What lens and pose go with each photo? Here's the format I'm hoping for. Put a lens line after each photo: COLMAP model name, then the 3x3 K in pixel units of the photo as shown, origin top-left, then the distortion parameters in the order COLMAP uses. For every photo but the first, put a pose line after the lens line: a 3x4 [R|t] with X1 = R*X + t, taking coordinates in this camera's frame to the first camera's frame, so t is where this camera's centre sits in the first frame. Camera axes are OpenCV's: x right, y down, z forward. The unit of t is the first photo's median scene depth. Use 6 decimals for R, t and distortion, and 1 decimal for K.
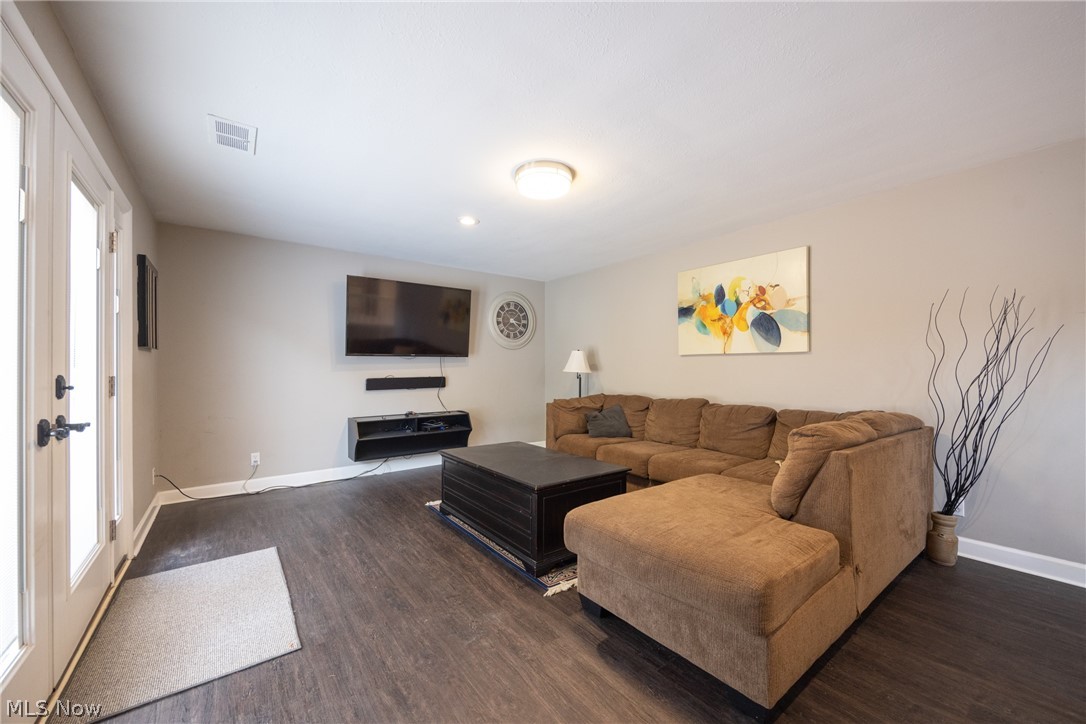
lens RADIAL K [[436.8, 0, 546.5], [0, 436.8, 363.1], [0, 0, 1]] dist [0.001055, -0.000433]
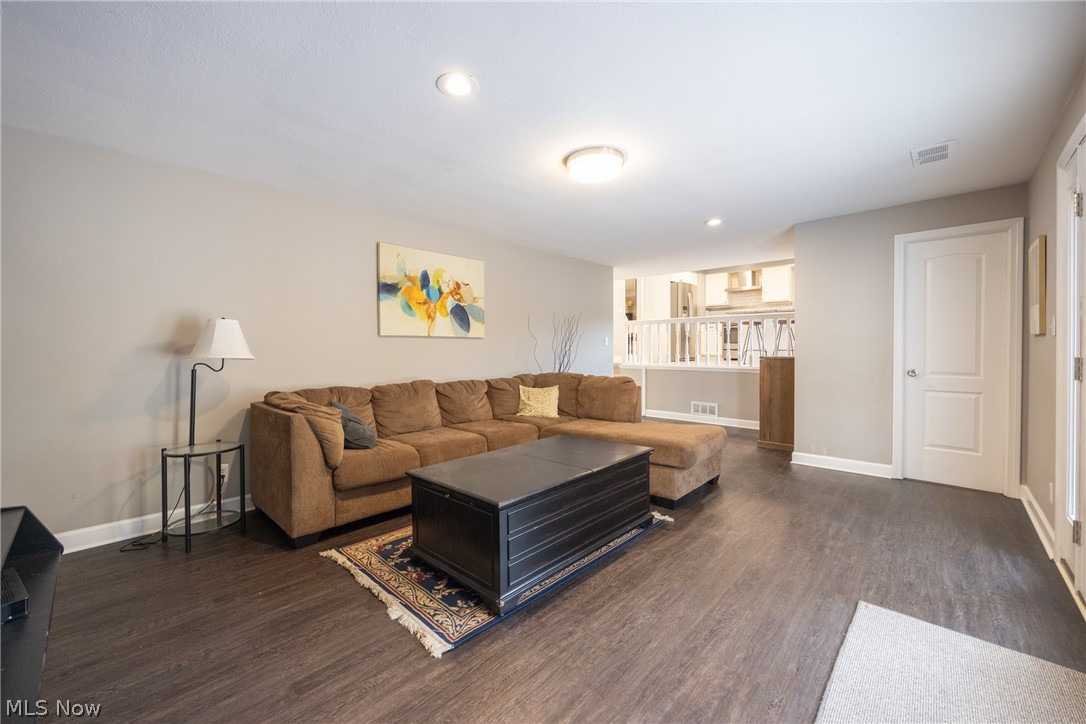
lens RADIAL K [[436.8, 0, 534.2], [0, 436.8, 361.4], [0, 0, 1]] dist [0.001055, -0.000433]
pose [[-0.184325, -0.031596, 0.982357, -0.726711], [-0.006363, 0.999501, 0.030953, 0.005479], [-0.982845, -0.000545, -0.184434, 0.989336]]
